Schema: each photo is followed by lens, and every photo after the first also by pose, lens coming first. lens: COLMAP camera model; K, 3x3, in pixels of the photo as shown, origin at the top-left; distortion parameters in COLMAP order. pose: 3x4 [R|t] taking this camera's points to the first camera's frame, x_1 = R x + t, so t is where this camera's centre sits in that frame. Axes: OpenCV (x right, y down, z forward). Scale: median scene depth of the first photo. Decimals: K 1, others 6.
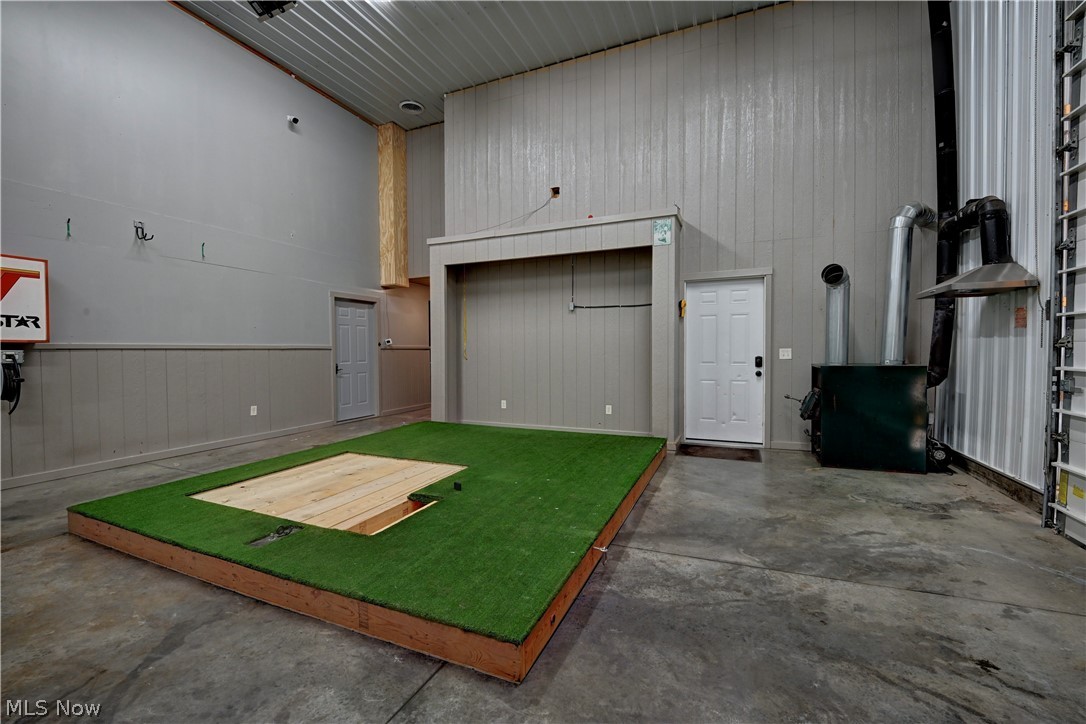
lens RADIAL K [[444.8, 0, 545.3], [0, 444.8, 360.8], [0, 0, 1]] dist [-0.012591, -0.001601]
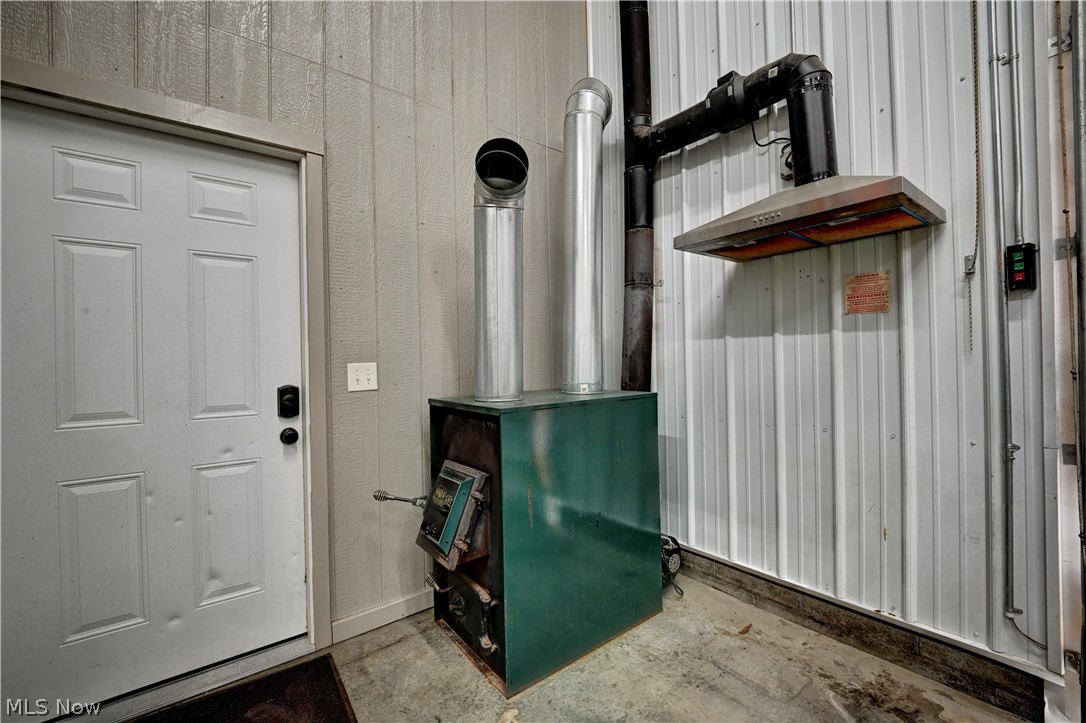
lens RADIAL K [[444.8, 0, 547.0], [0, 444.8, 366.4], [0, 0, 1]] dist [-0.012591, -0.001601]
pose [[0.483148, -0.003961, 0.875530, 0.289645], [0.038852, 0.999102, -0.016920, -0.011967], [-0.874676, 0.042191, 0.482868, 0.687060]]
